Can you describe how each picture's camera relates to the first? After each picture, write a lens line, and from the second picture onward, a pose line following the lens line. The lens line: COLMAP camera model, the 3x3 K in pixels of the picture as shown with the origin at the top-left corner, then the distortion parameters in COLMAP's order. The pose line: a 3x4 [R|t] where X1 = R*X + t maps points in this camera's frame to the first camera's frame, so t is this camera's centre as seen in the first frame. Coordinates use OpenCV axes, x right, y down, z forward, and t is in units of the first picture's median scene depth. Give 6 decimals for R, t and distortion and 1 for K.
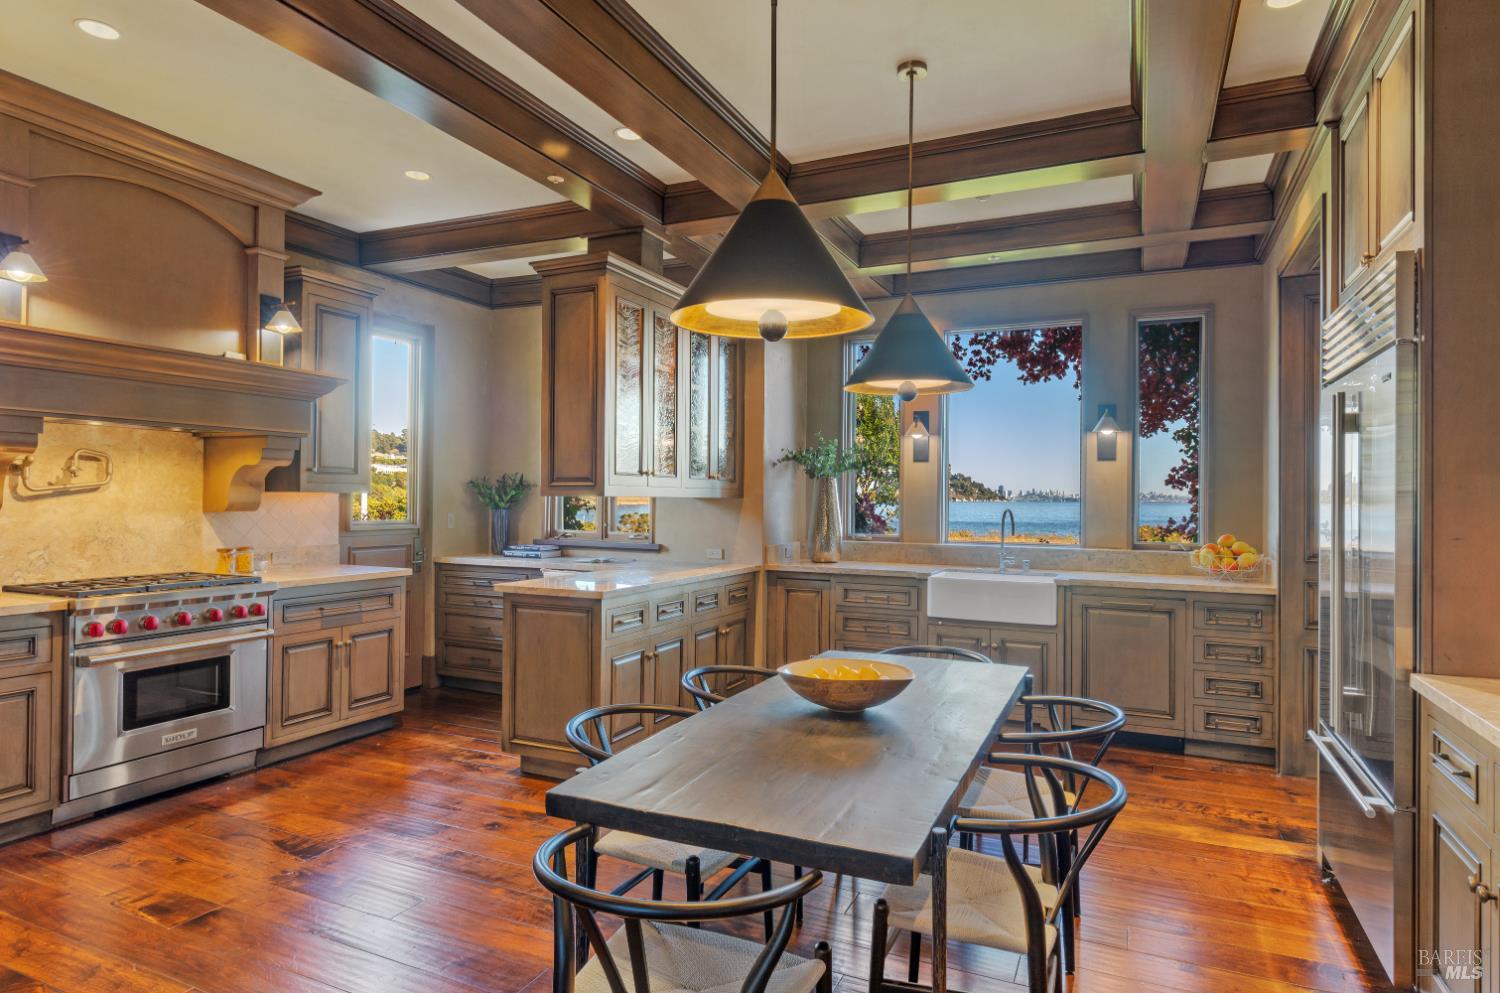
lens RADIAL K [[850.8, 0, 750.0], [0, 850.8, 496.5], [0, 0, 1]] dist [-0.005893, 0.000709]
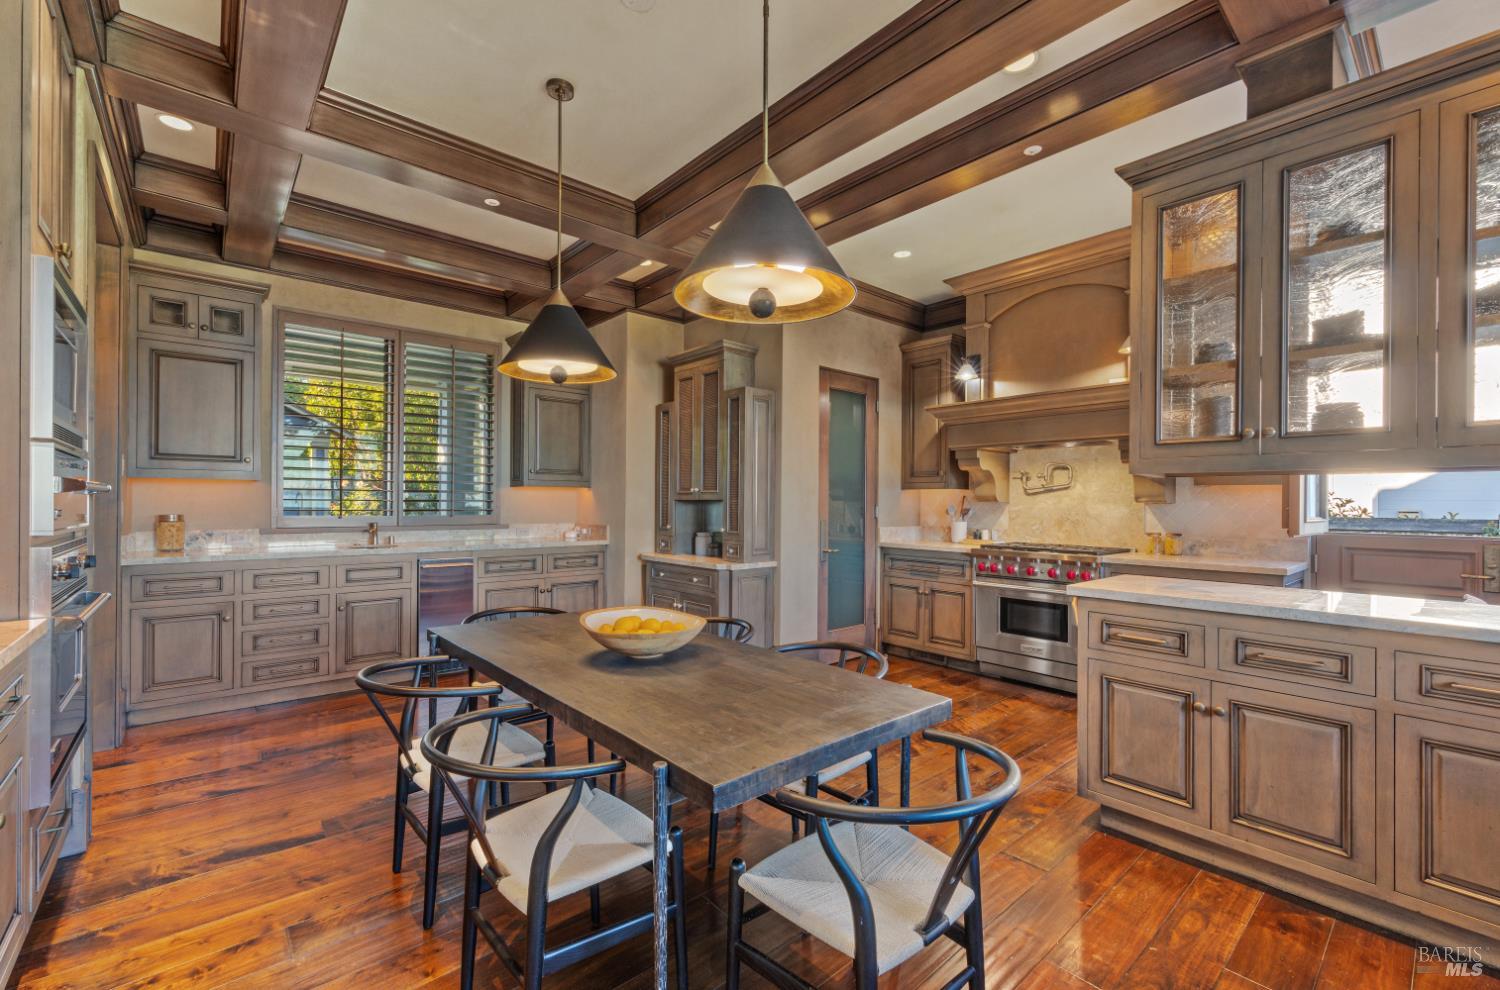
lens RADIAL K [[628.5, 0, 748.1], [0, 628.5, 502.4], [0, 0, 1]] dist [-0.000353, -0.000037]
pose [[-0.412183, -0.014338, -0.910988, 0.520760], [-0.010729, 0.999883, -0.010883, 0.036804], [0.911038, 0.005289, -0.412289, 0.941720]]
